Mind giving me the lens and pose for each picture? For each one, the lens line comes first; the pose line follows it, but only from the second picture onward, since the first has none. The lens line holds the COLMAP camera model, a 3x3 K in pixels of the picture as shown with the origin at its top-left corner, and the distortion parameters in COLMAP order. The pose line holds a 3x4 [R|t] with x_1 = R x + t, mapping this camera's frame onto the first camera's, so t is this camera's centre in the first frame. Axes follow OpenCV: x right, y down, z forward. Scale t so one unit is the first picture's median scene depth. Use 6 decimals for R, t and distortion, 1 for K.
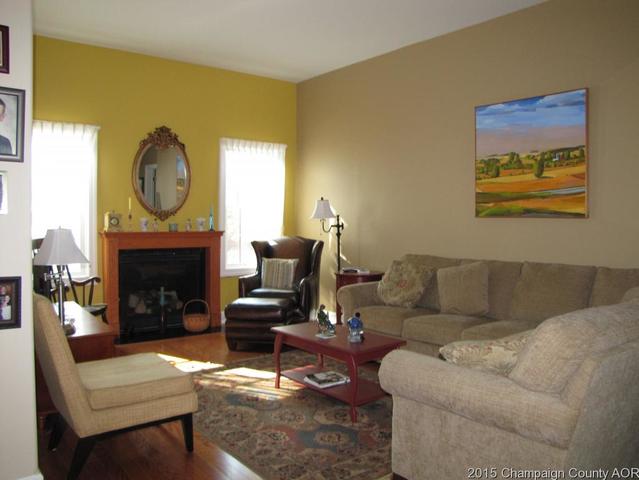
lens RADIAL K [[535.9, 0, 319.5], [0, 535.9, 240.0], [0, 0, 1]] dist [-0.212484, 0.182303]
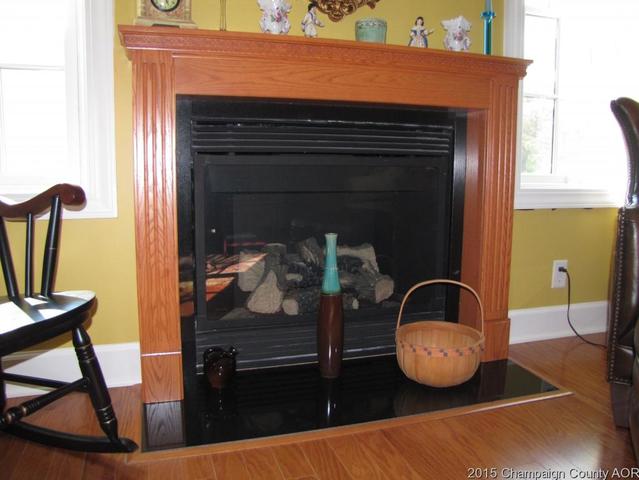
lens RADIAL K [[535.9, 0, 319.5], [0, 535.9, 240.0], [0, 0, 1]] dist [-0.212484, 0.182303]
pose [[0.942475, 0.037474, -0.332171, -0.200421], [-0.006886, 0.995662, 0.092789, 0.064102], [0.334207, -0.085164, 0.938644, 0.698342]]
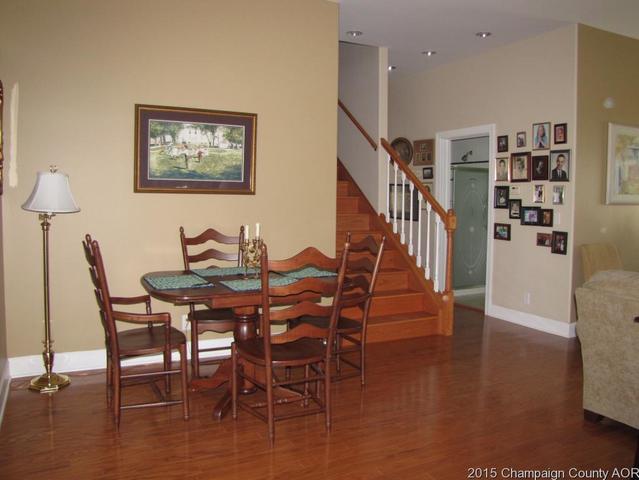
lens RADIAL K [[535.9, 0, 319.5], [0, 535.9, 240.0], [0, 0, 1]] dist [-0.212484, 0.182303]
pose [[-0.202149, 0.069327, -0.976898, 0.705322], [-0.043188, 0.995890, 0.079612, -0.010897], [0.978402, 0.058283, -0.198325, 0.143303]]
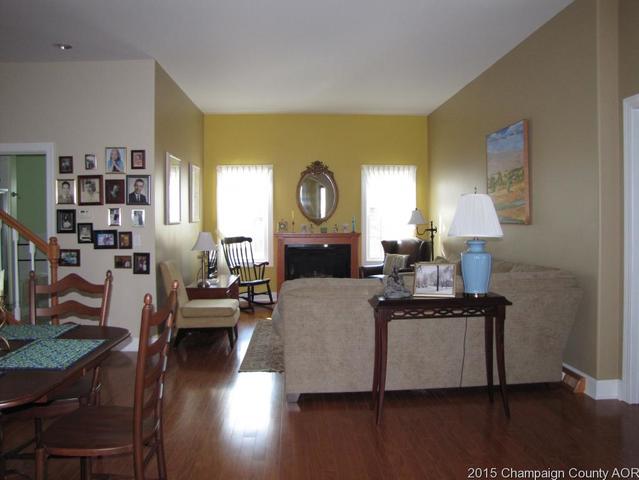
lens RADIAL K [[535.9, 0, 319.5], [0, 535.9, 240.0], [0, 0, 1]] dist [-0.212484, 0.182303]
pose [[0.814992, 0.012379, -0.579340, 0.563051], [-0.011885, 0.999919, 0.004647, -0.003829], [0.579351, 0.003098, 0.815073, -0.206860]]
